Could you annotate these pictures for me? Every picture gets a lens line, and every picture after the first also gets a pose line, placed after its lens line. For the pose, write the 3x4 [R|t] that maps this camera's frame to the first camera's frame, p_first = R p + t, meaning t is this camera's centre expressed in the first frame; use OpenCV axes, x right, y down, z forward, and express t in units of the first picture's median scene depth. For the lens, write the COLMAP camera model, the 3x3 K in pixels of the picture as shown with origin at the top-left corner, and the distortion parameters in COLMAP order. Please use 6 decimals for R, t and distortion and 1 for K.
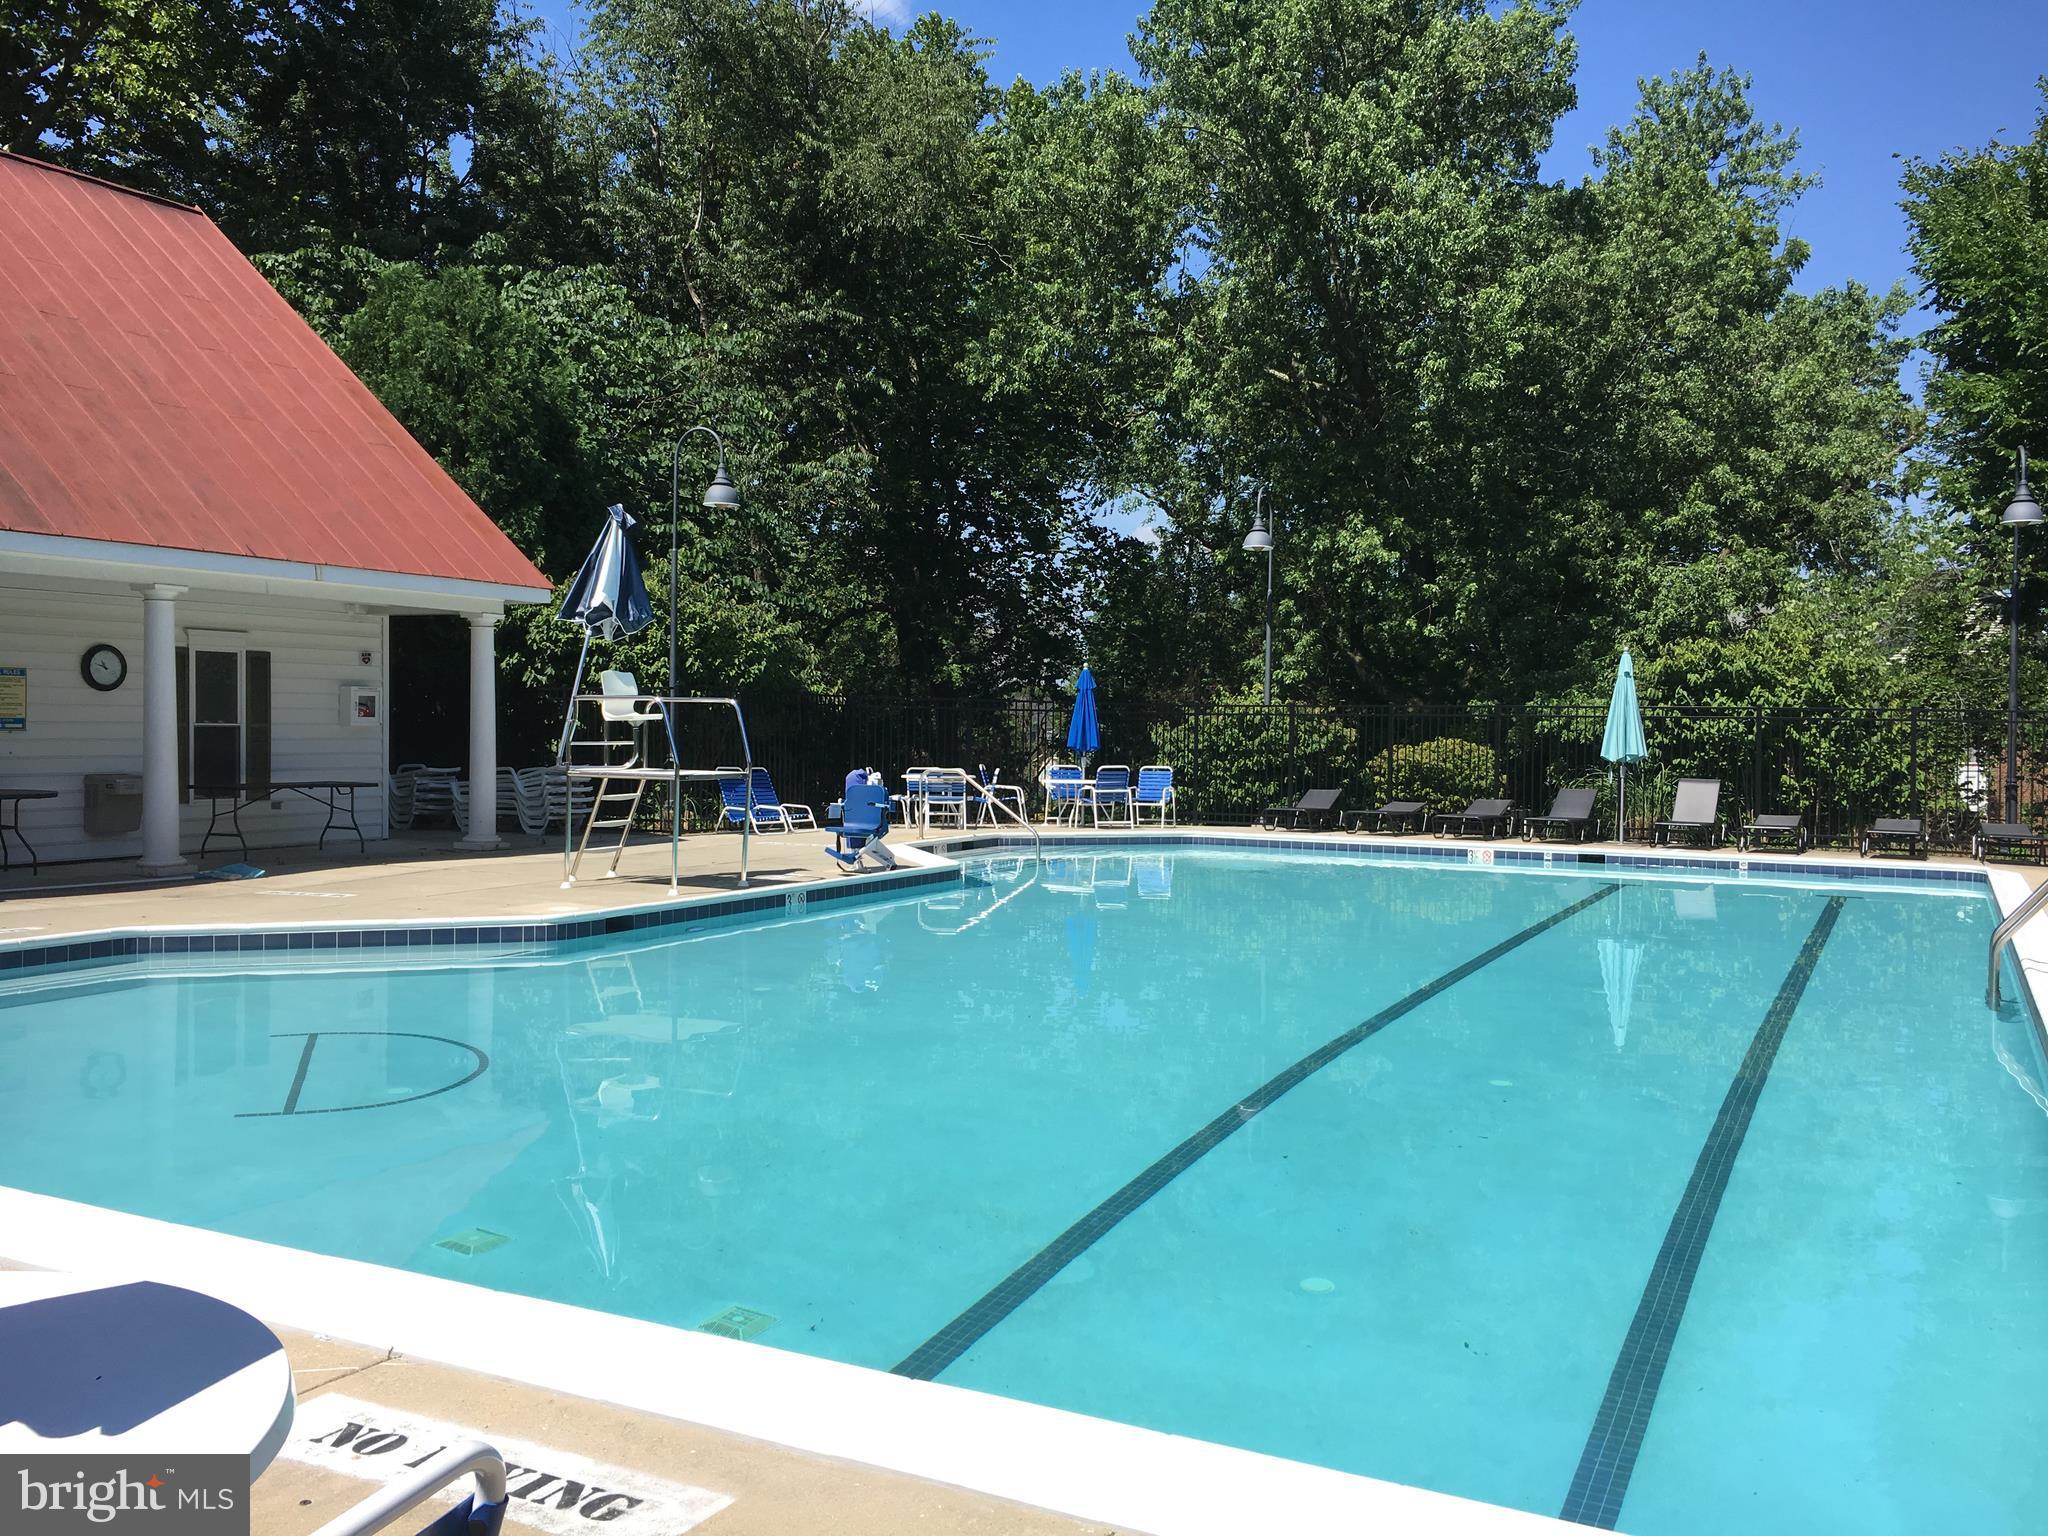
lens RADIAL K [[1744.3, 0, 1035.5], [0, 1744.3, 755.5], [0, 0, 1]] dist [0.073177, -0.087943]
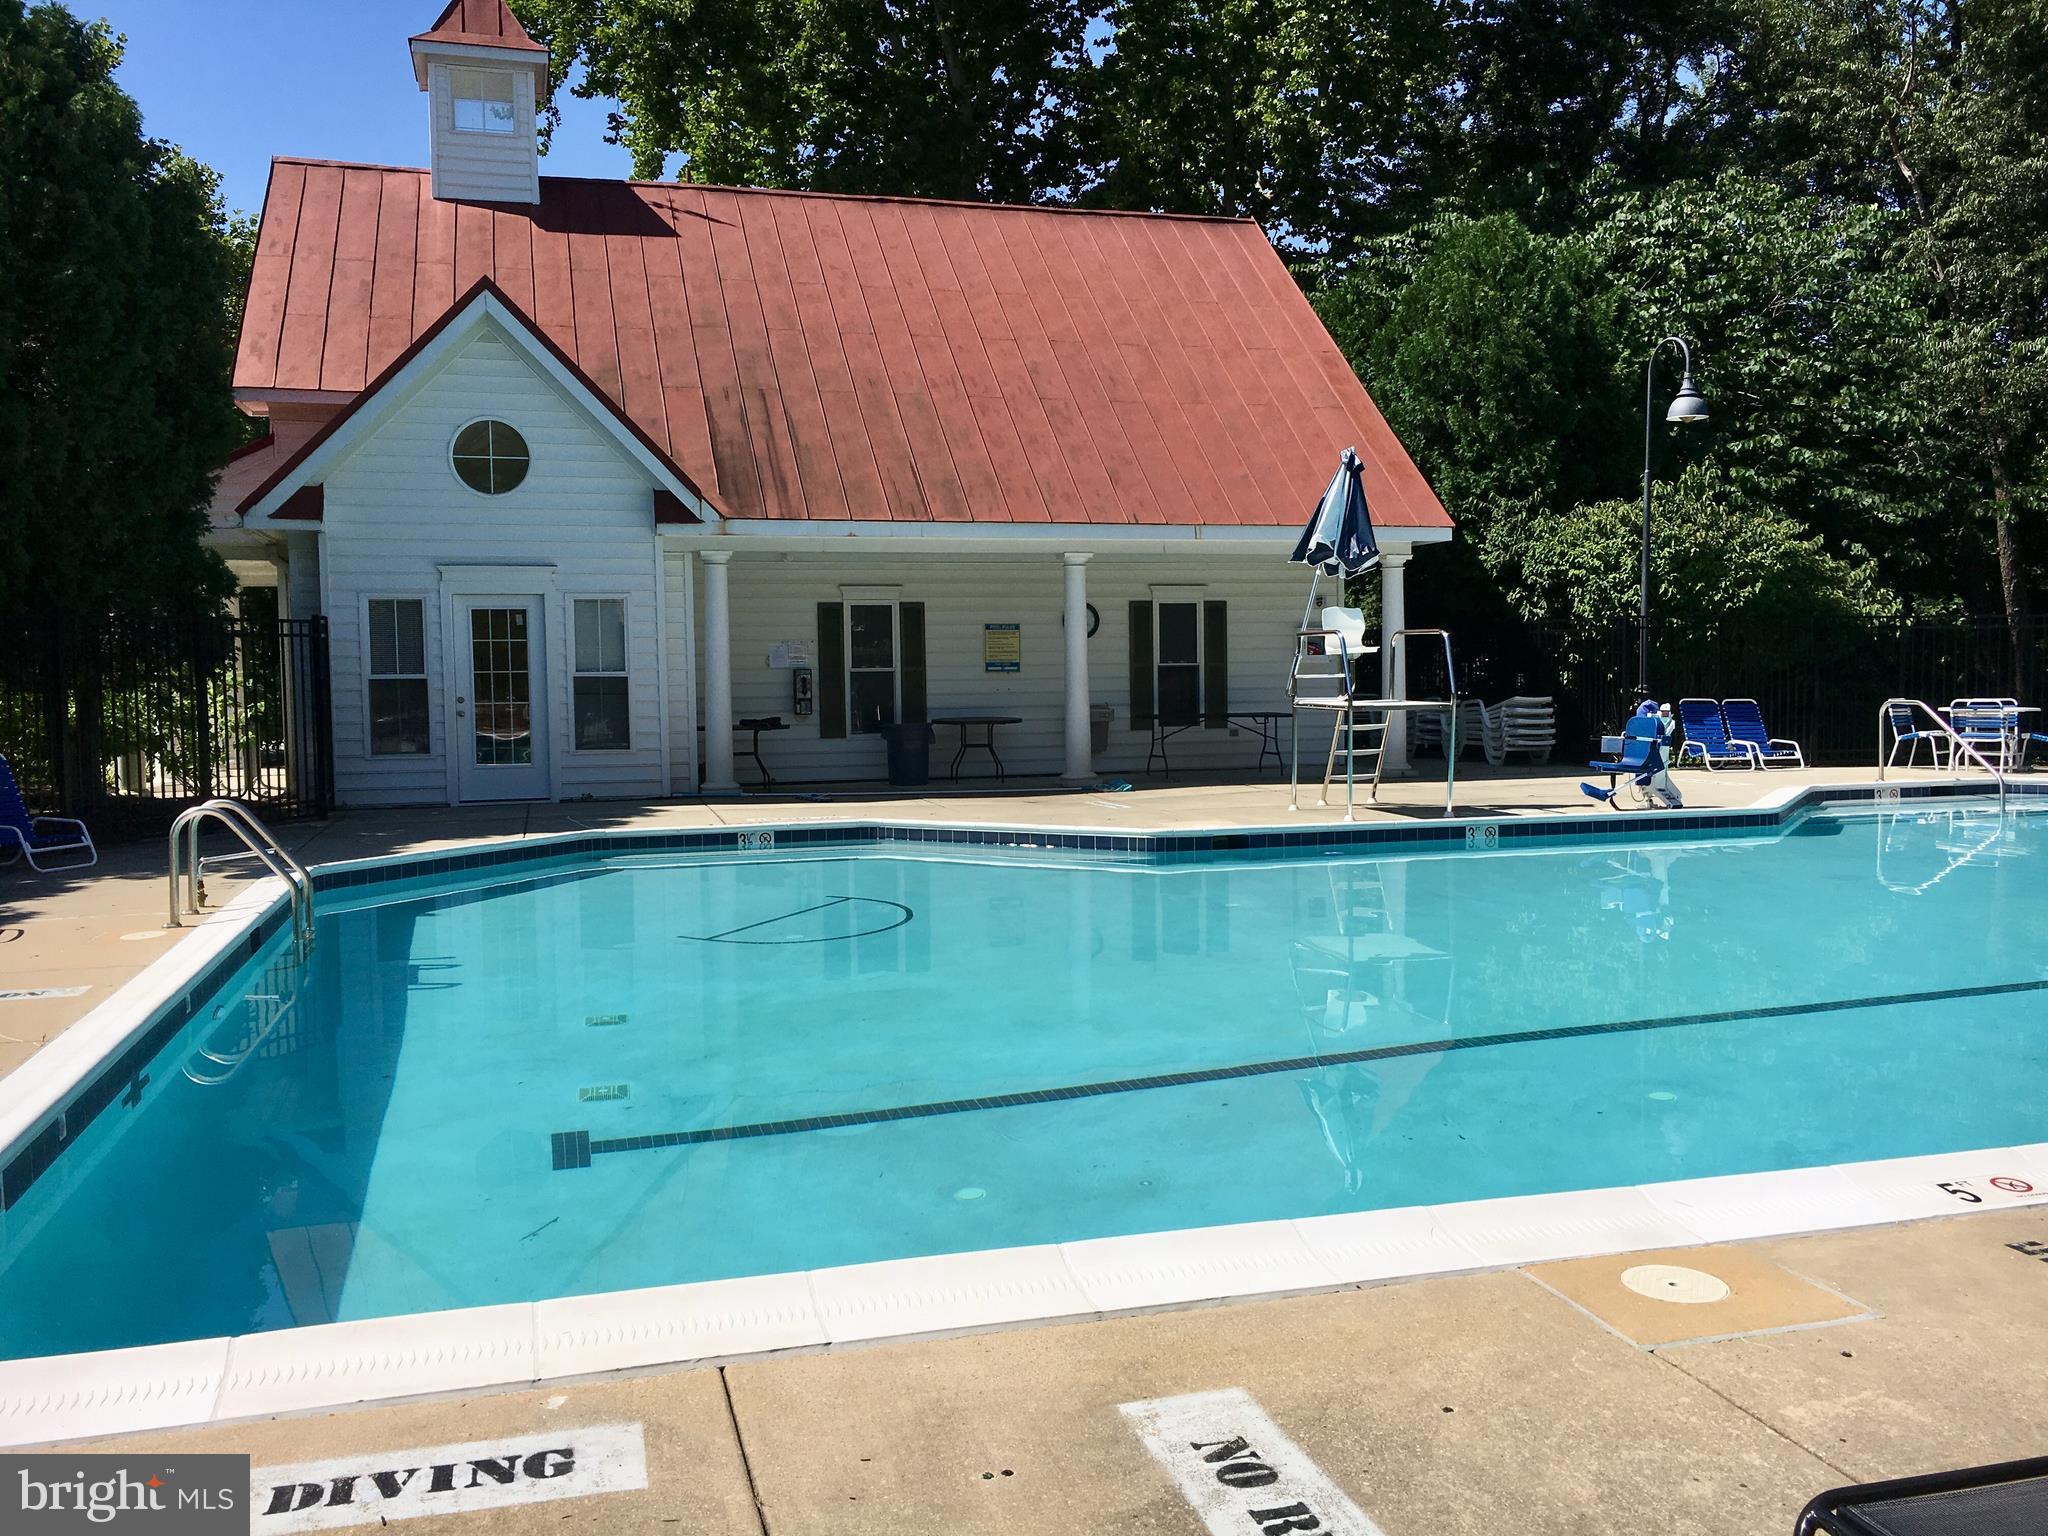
lens RADIAL K [[1744.3, 0, 1035.5], [0, 1744.3, 755.5], [0, 0, 1]] dist [0.073177, -0.087943]
pose [[0.684432, 0.020592, -0.728786, 0.280244], [0.006338, 0.999395, 0.034190, 0.002680], [0.729050, -0.028019, 0.683887, 0.099748]]
